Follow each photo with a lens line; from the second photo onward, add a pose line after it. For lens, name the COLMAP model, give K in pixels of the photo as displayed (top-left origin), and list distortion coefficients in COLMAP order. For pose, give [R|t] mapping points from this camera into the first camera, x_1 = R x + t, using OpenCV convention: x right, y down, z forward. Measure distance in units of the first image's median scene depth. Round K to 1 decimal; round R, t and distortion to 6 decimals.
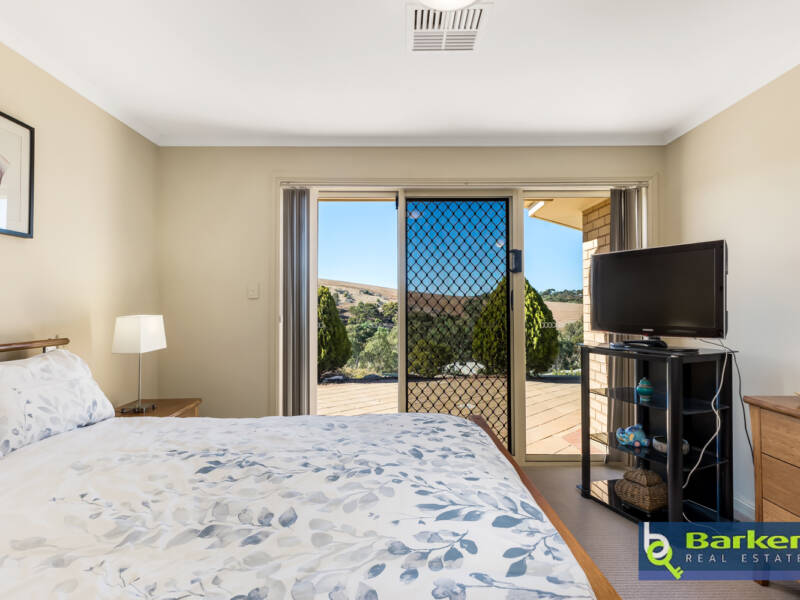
lens RADIAL K [[435.5, 0, 404.4], [0, 435.5, 300.1], [0, 0, 1]] dist [0.005597, 0.000421]
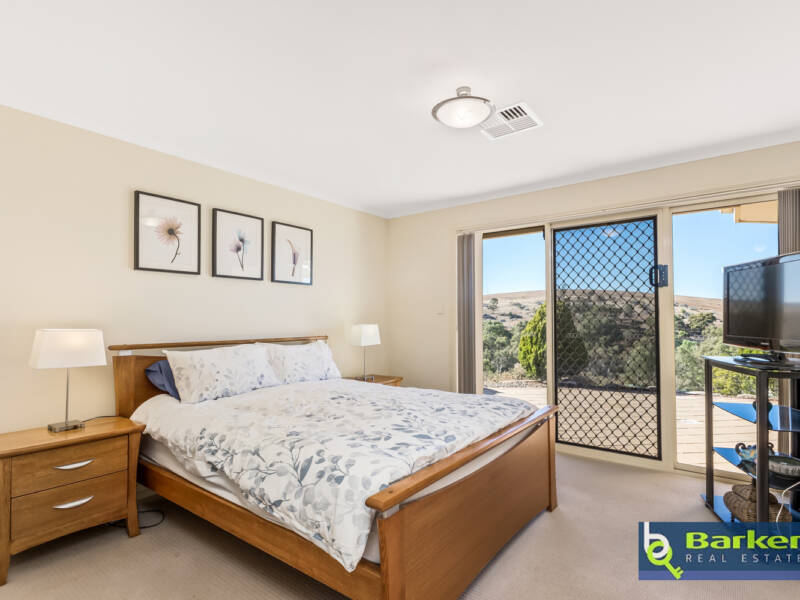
lens RADIAL K [[410.1, 0, 433.3], [0, 410.1, 304.2], [0, 0, 1]] dist [0.003672, 0.000720]
pose [[0.819685, -0.017858, -0.572536, 0.508576], [0.007319, 0.999759, -0.020705, -0.007920], [0.572768, 0.012782, 0.819618, -0.163026]]
